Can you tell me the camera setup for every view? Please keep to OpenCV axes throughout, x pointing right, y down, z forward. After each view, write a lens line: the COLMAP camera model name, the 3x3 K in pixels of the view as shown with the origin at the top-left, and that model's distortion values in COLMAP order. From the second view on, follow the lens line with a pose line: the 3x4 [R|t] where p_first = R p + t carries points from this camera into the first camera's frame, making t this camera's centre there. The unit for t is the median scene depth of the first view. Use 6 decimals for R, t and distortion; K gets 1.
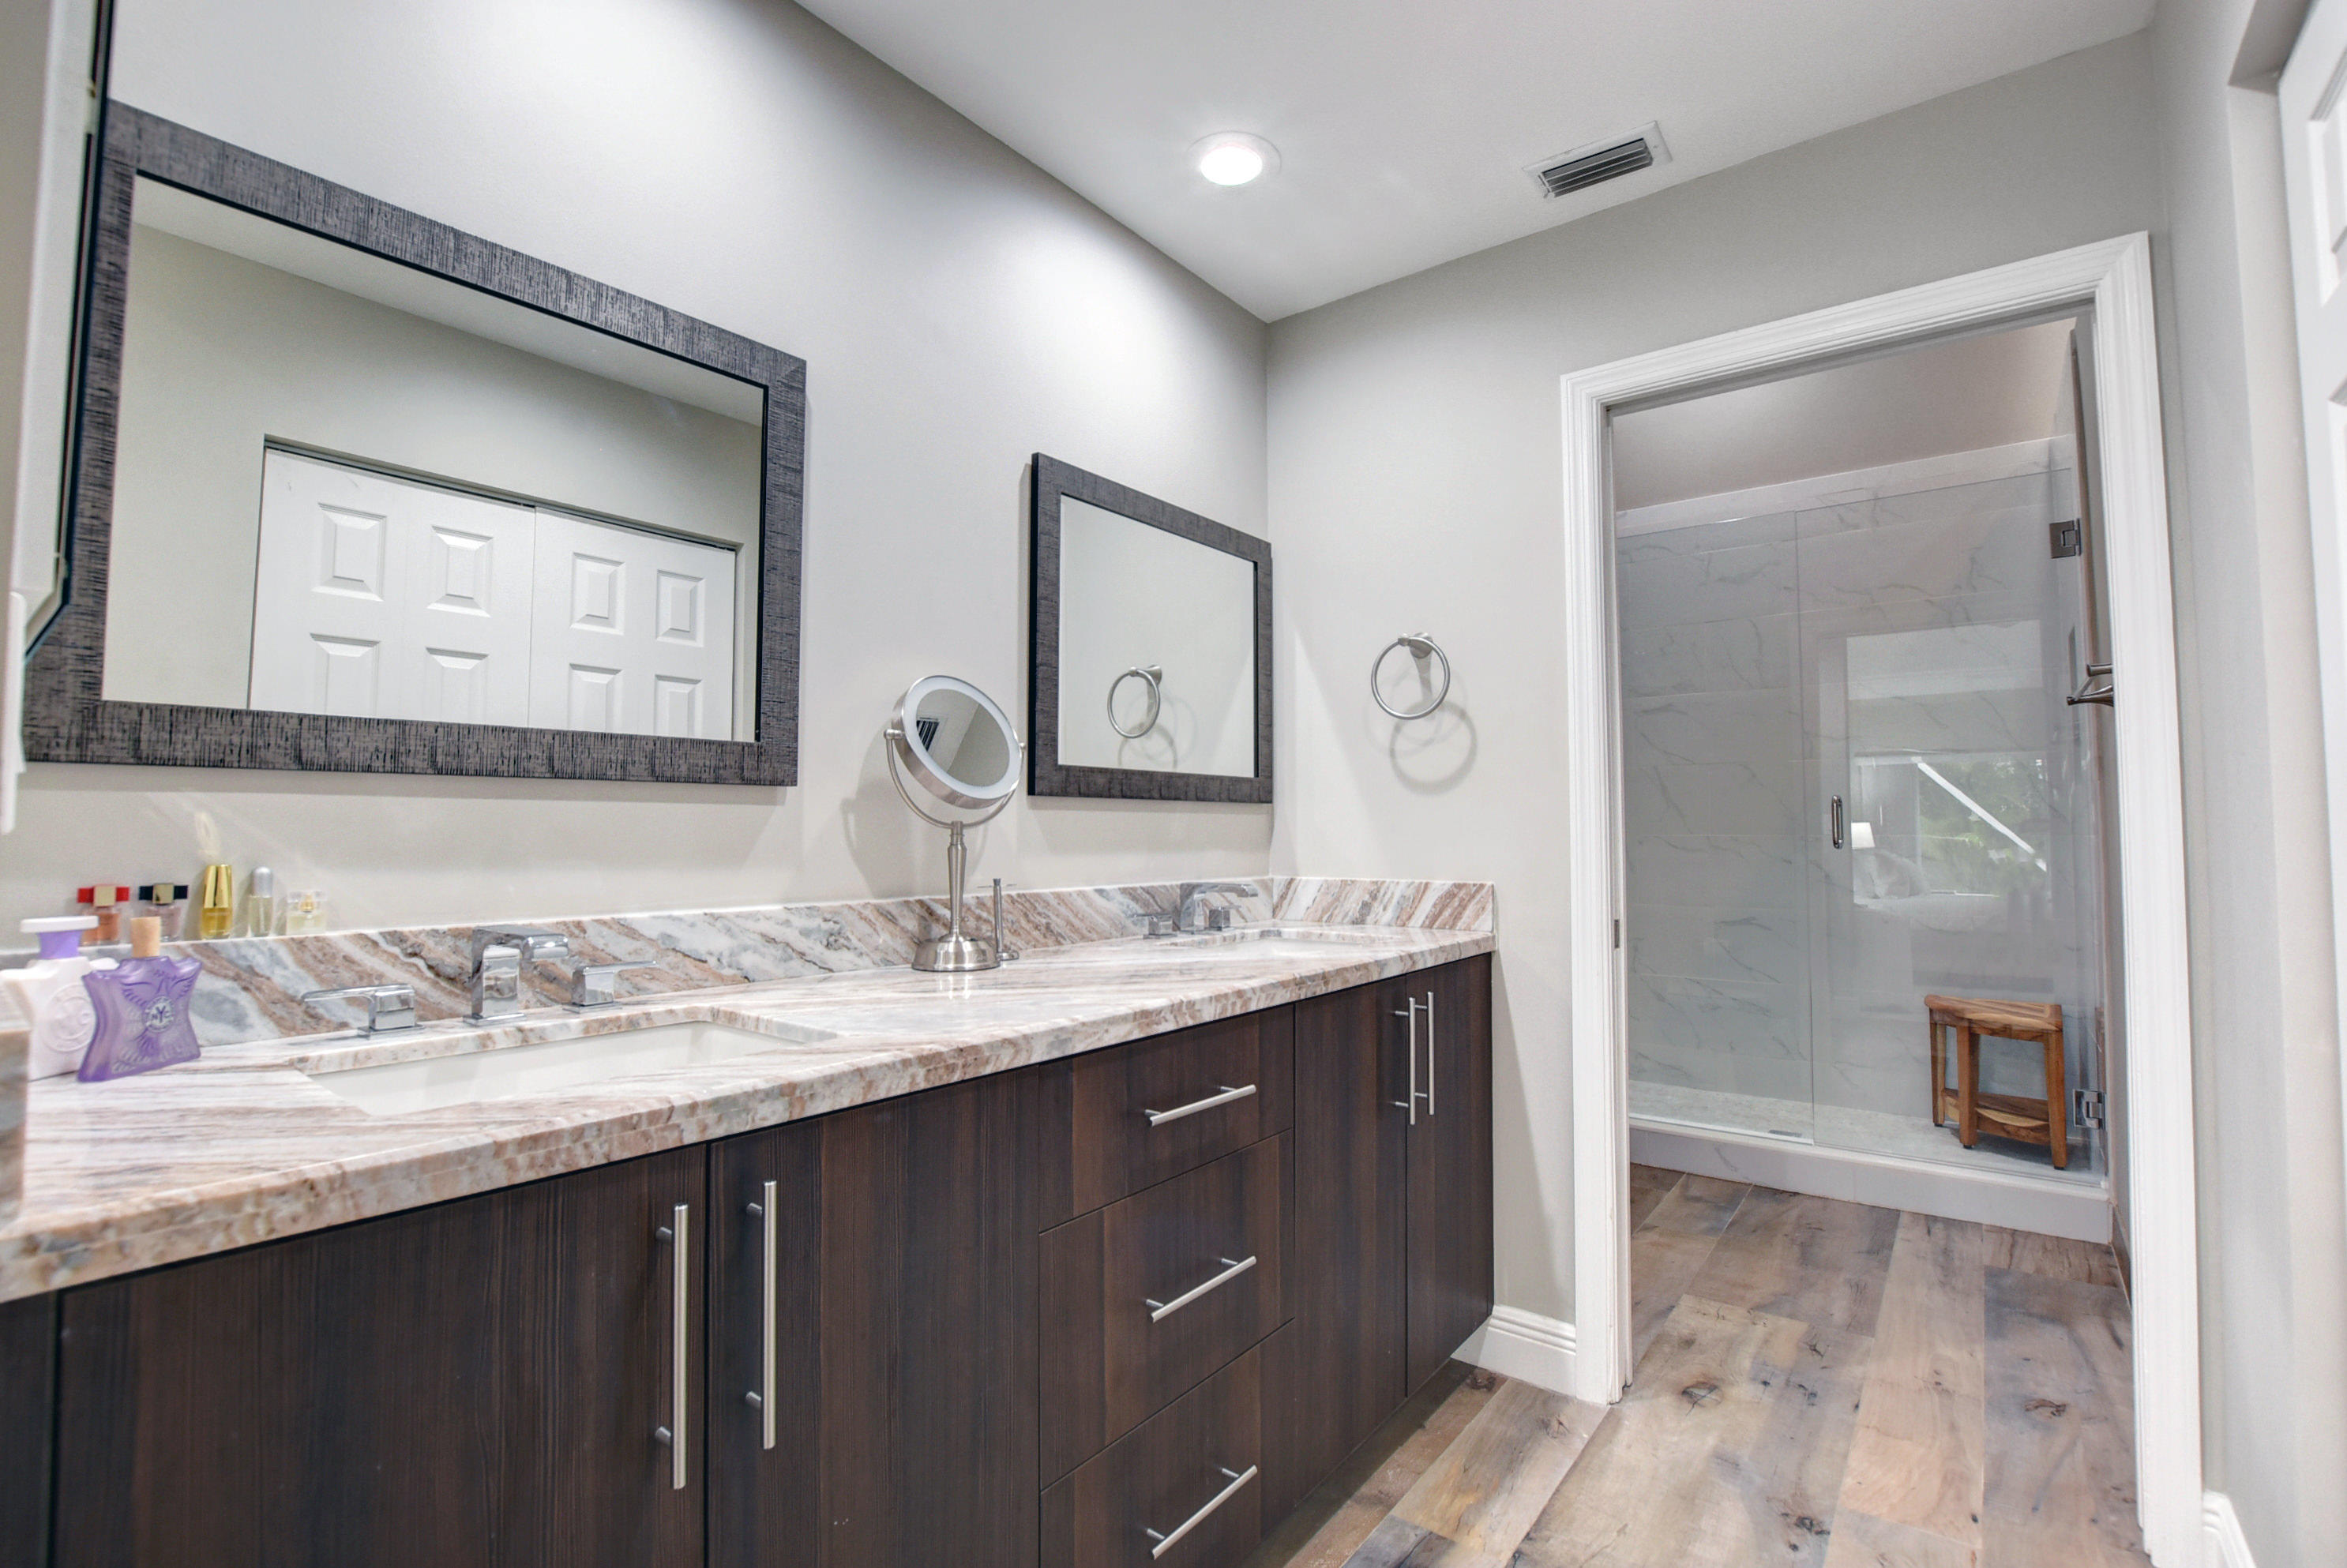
lens RADIAL K [[1020.9, 0, 1188.8], [0, 1020.9, 776.0], [0, 0, 1]] dist [-0.044105, 0.007478]
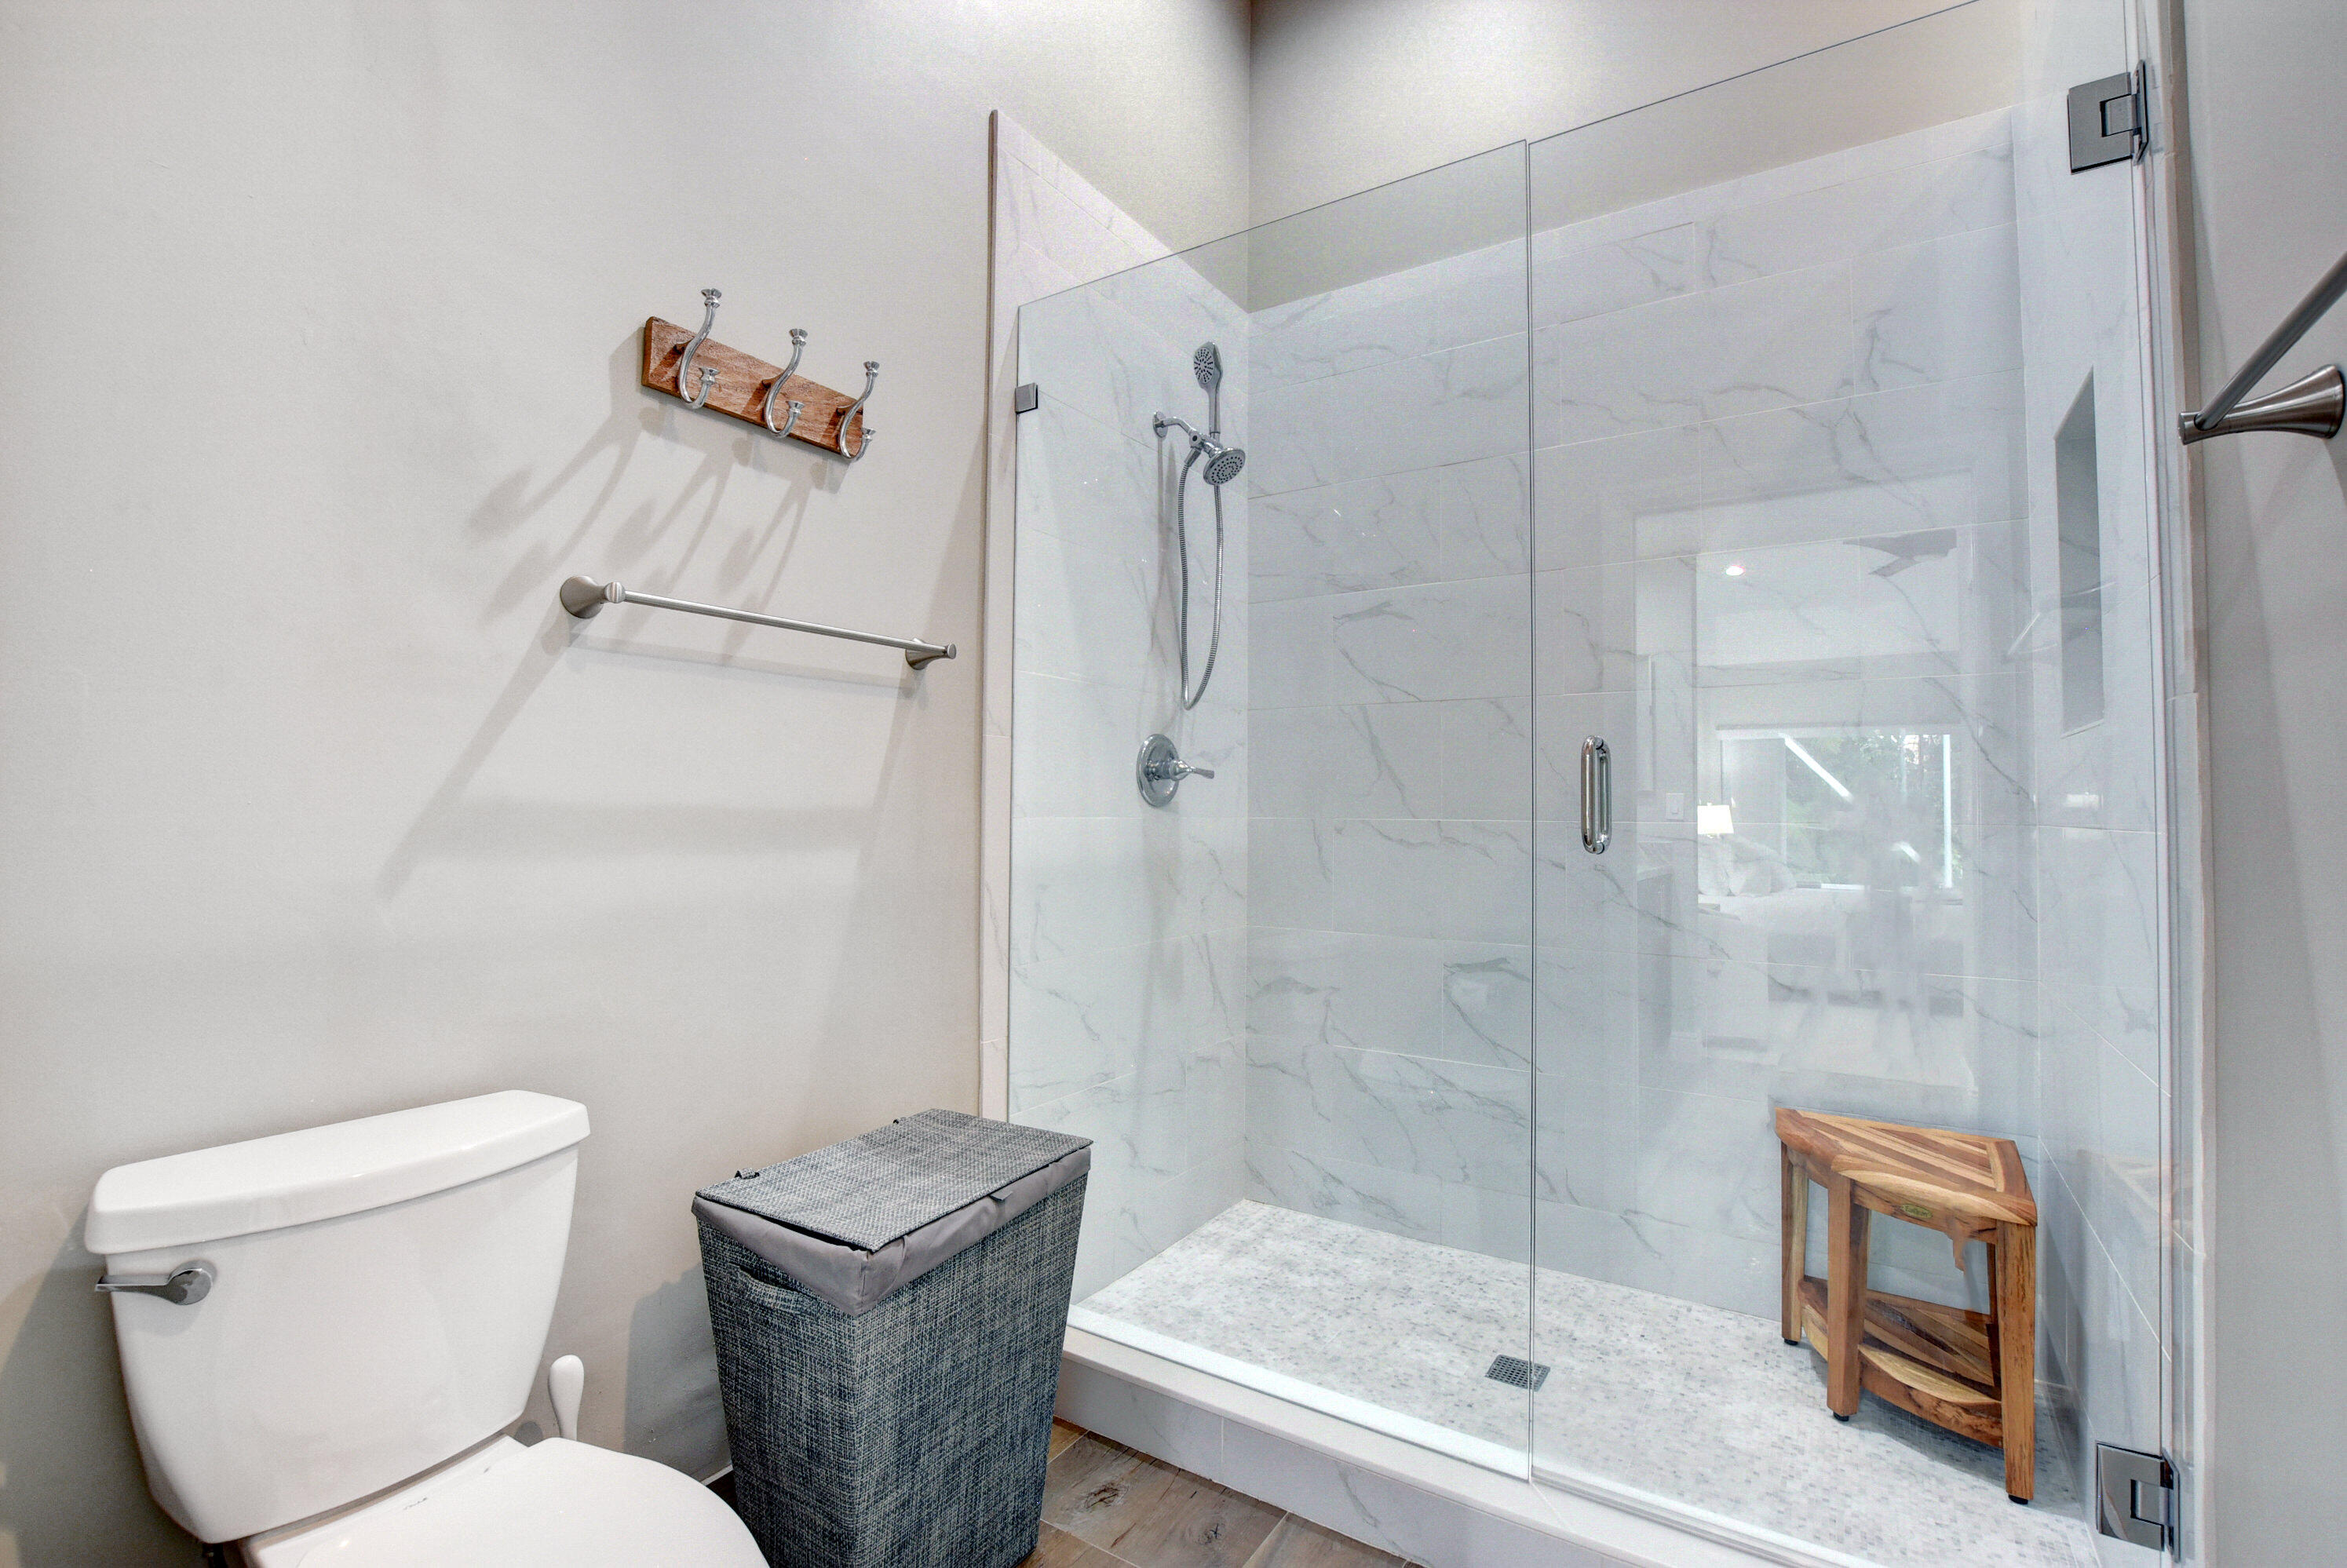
lens RADIAL K [[1028.5, 0, 1177.8], [0, 1028.5, 778.3], [0, 0, 1]] dist [-0.041337, 0.007206]
pose [[0.995978, 0.009757, 0.089063, 0.296225], [-0.011707, 0.999702, 0.021408, 0.022148], [-0.088828, -0.022365, 0.995796, 0.394303]]
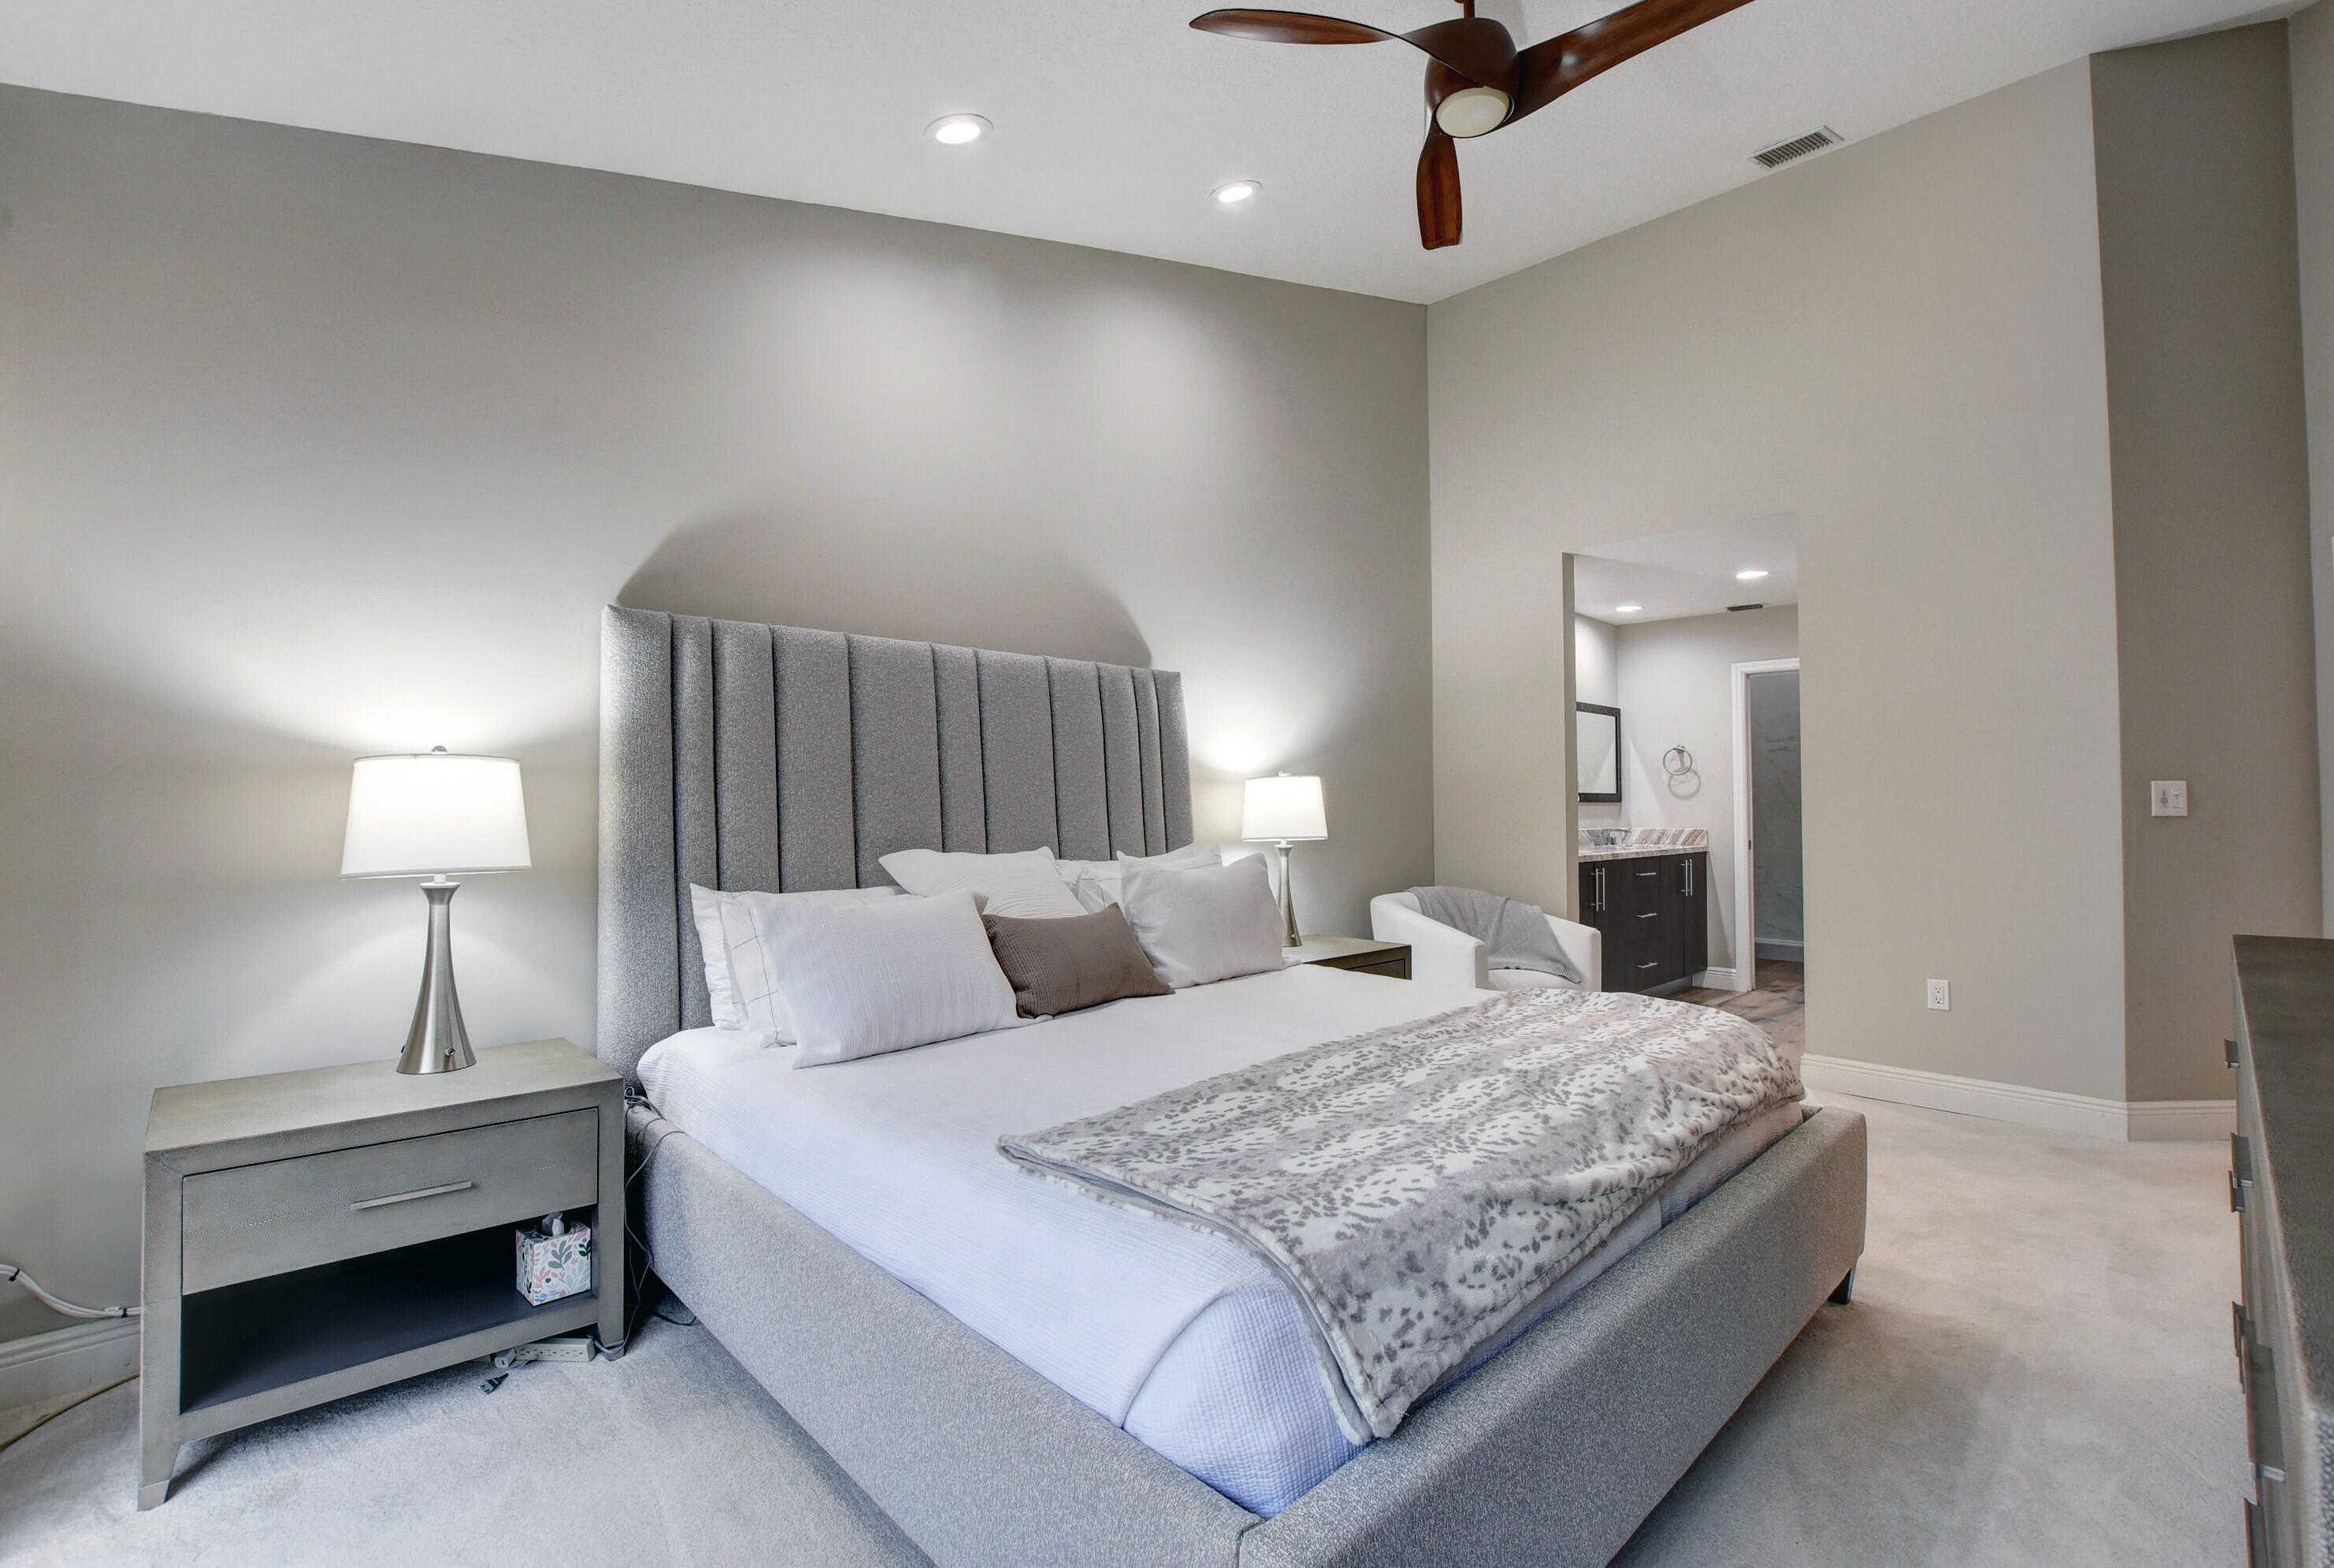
lens RADIAL K [[1015.3, 0, 1182.2], [0, 1015.3, 776.1], [0, 0, 1]] dist [-0.044105, 0.007478]
pose [[0.990959, -0.002710, -0.134136, -0.890419], [0.004576, 0.999897, 0.013608, -0.106044], [0.134086, -0.014098, 0.990869, -2.279363]]
